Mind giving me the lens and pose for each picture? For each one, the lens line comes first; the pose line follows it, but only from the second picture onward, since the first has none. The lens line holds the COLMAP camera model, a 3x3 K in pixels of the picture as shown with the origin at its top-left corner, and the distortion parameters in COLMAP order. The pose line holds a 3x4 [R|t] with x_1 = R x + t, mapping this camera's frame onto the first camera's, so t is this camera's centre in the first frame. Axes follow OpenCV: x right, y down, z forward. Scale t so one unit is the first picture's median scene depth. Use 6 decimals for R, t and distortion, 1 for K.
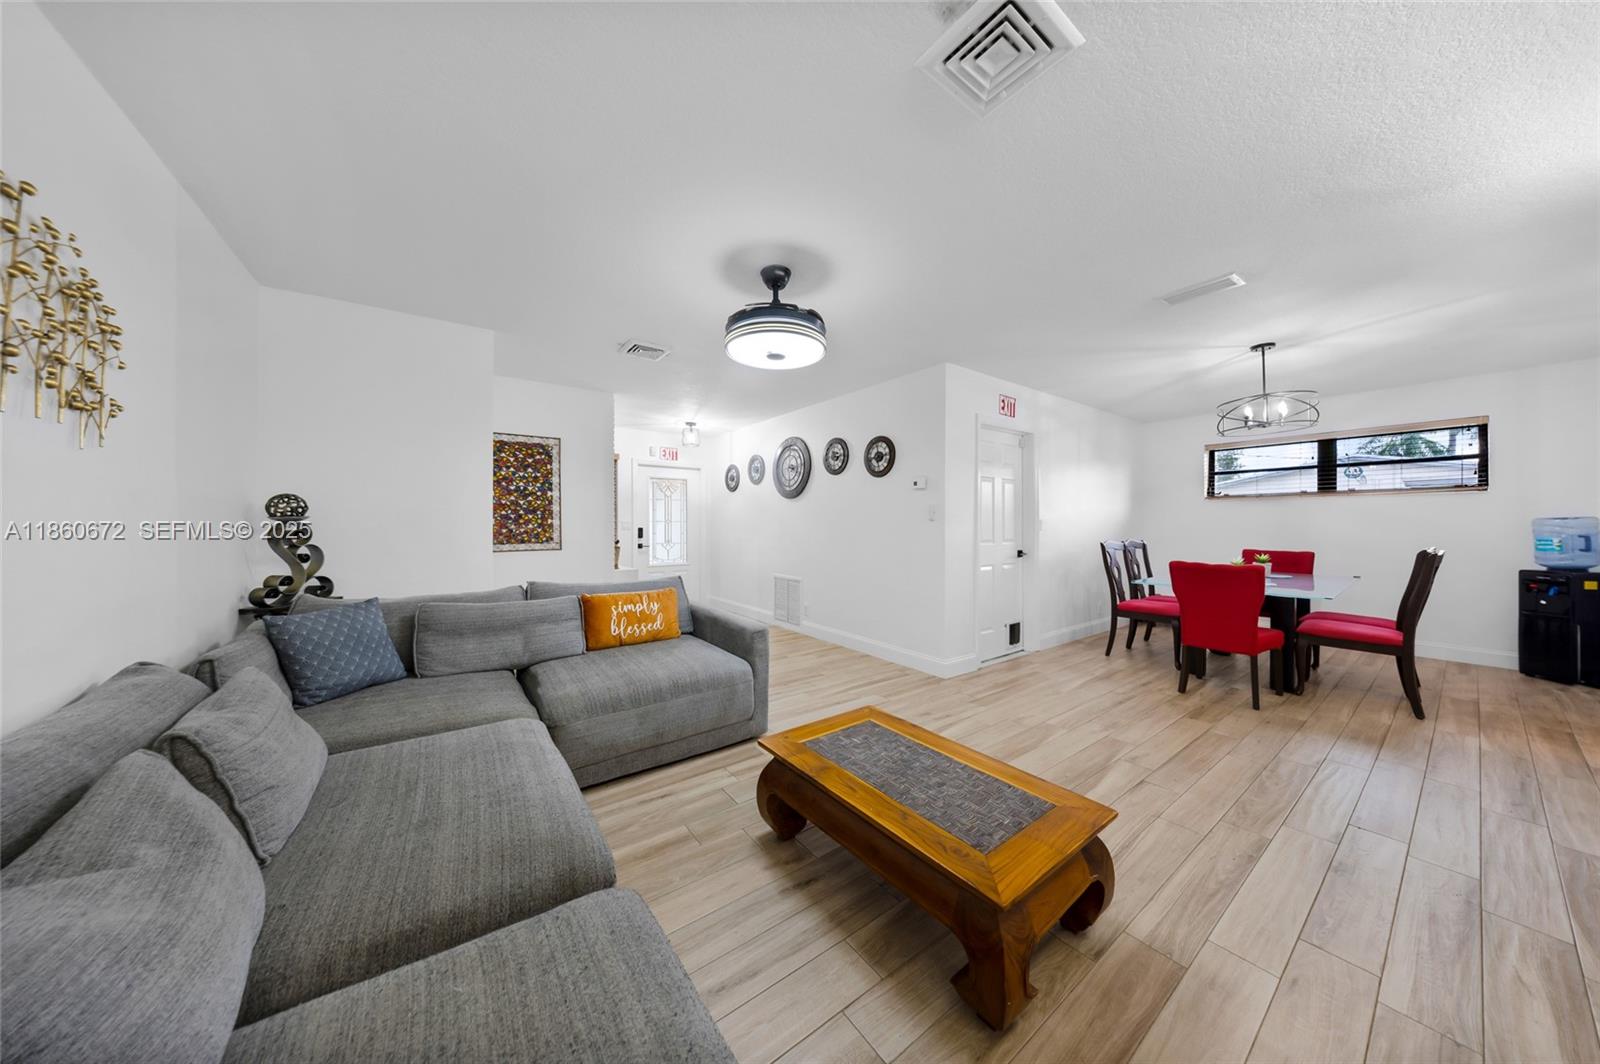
lens RADIAL K [[477.6, 0, 778.3], [0, 477.6, 524.4], [0, 0, 1]] dist [0.001005, -0.000033]
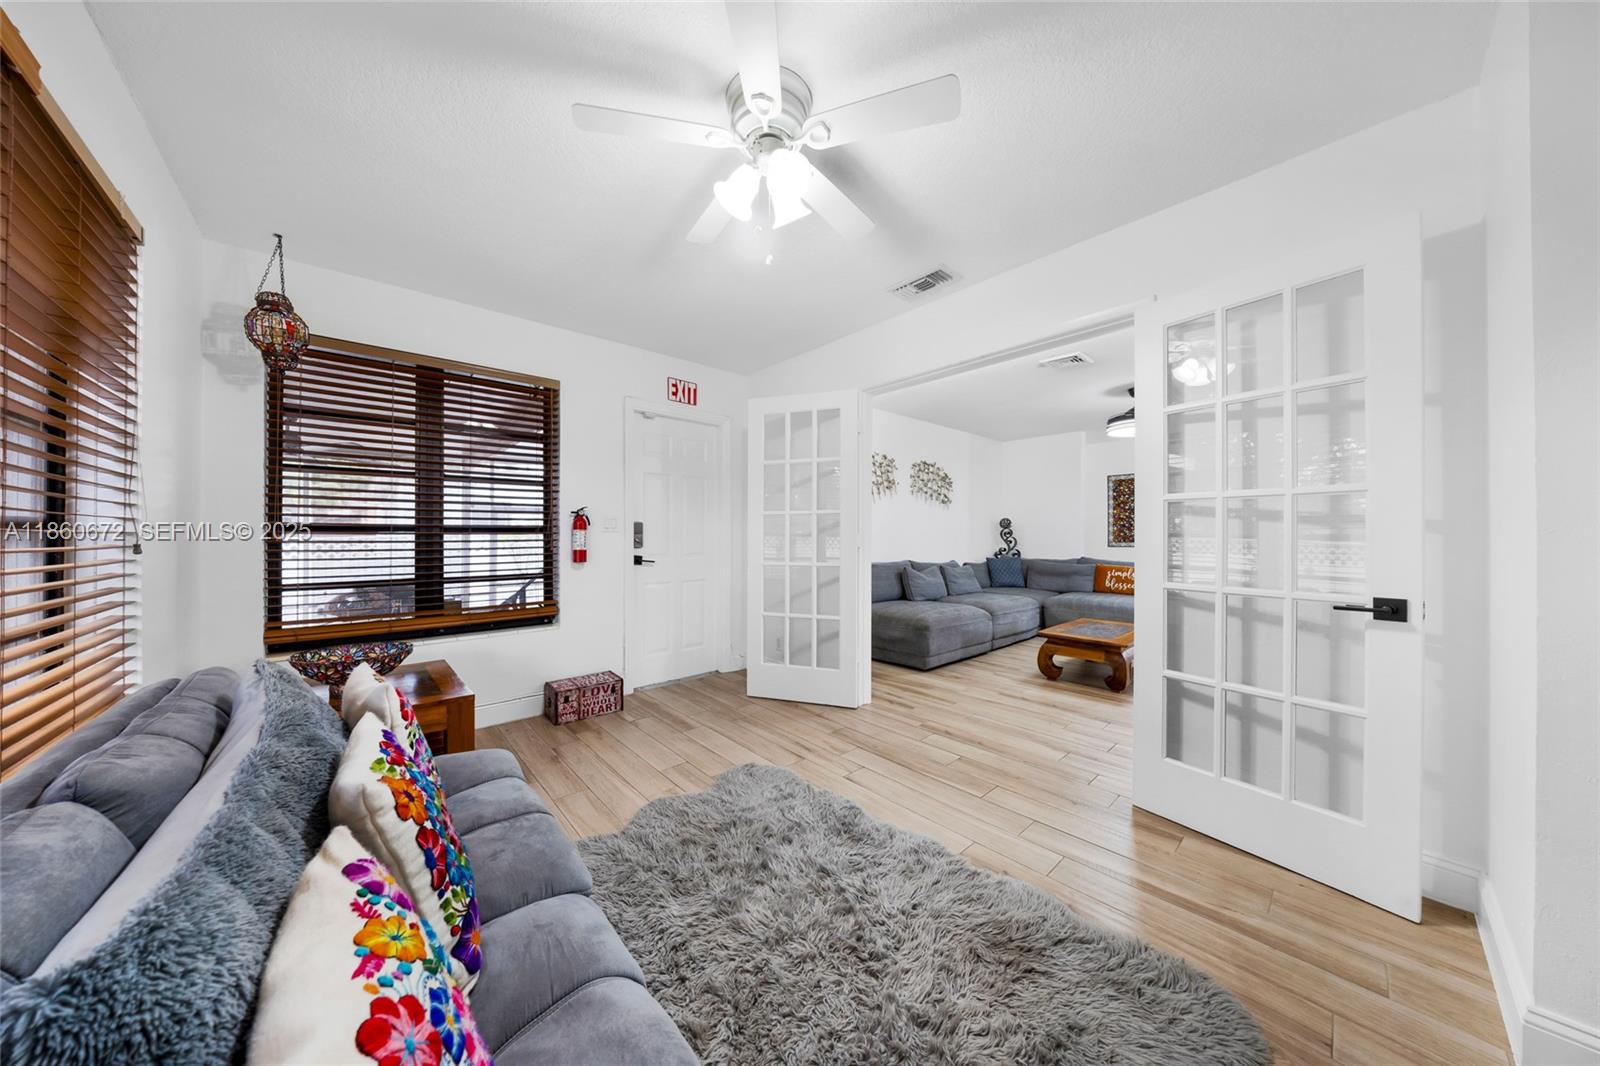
lens RADIAL K [[500.8, 0, 807.3], [0, 500.8, 530.8], [0, 0, 1]] dist [-0.008285, -0.000032]
pose [[0.130044, -0.008214, -0.991474, 0.976008], [-0.007870, 0.999926, -0.009316, 0.026627], [0.991477, 0.009014, 0.129970, -0.290563]]
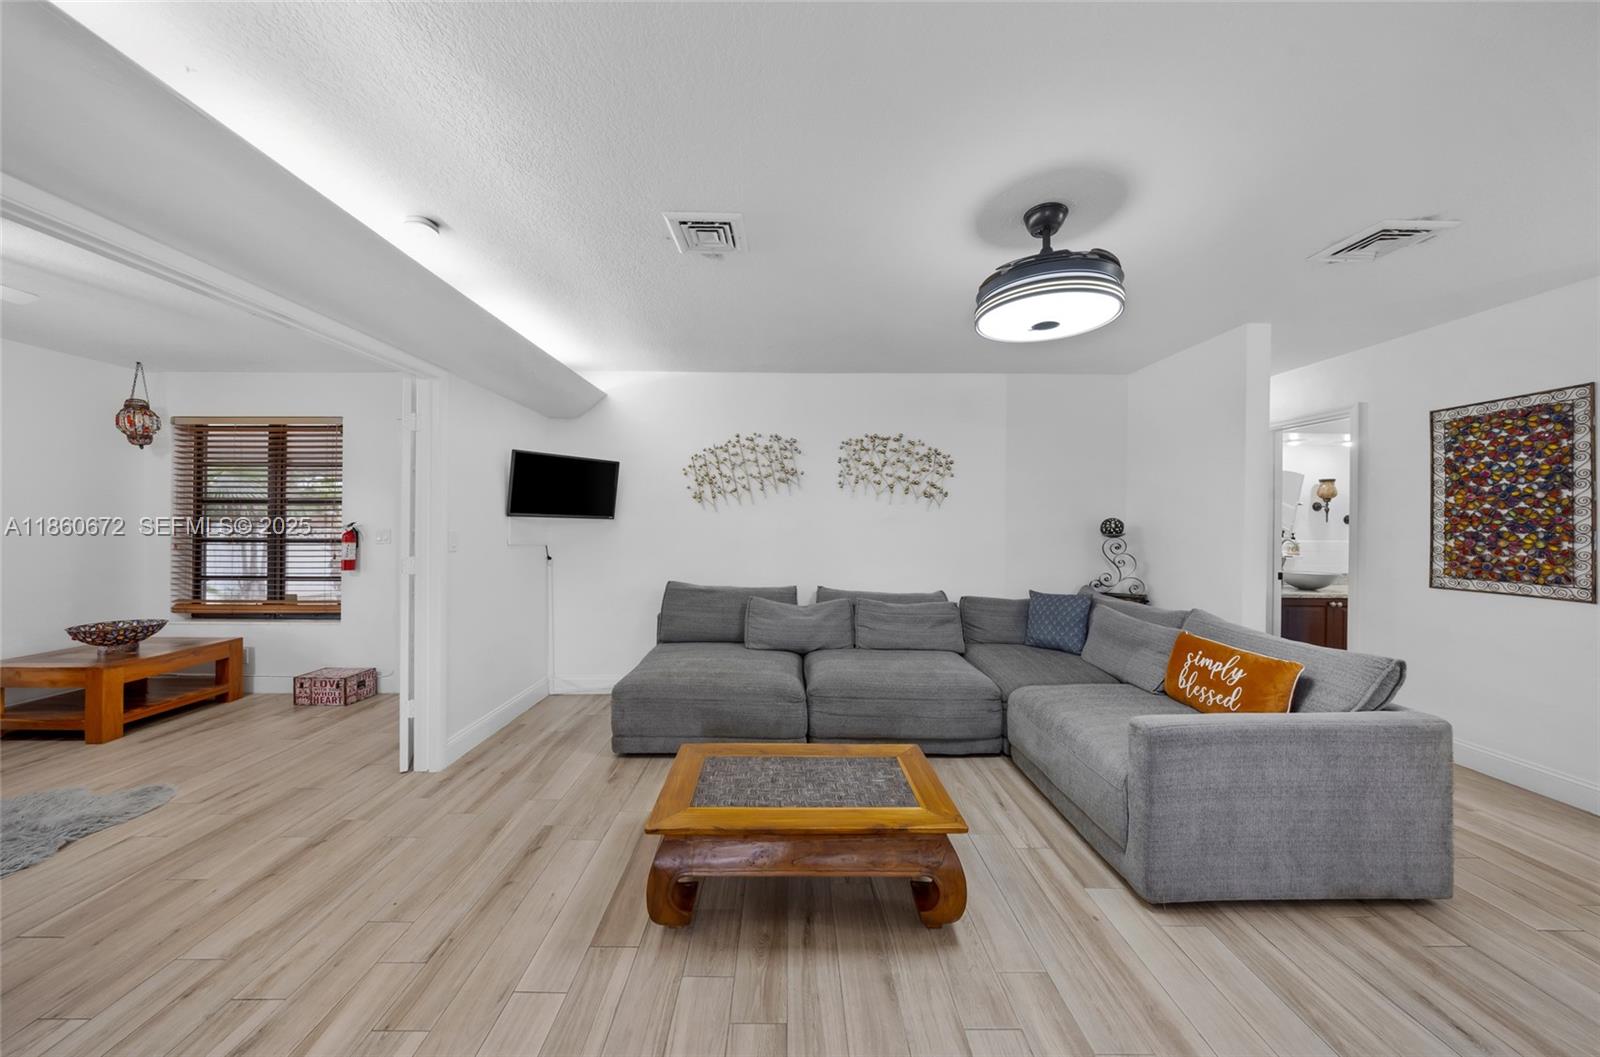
lens RADIAL K [[514.3, 0, 787.2], [0, 514.3, 526.5], [0, 0, 1]] dist [-0.007711, -0.000060]
pose [[-0.561007, 0.002049, -0.827808, 0.485489], [-0.010721, 0.999895, 0.009741, -0.024916], [0.827741, 0.014340, -0.560927, 0.622291]]
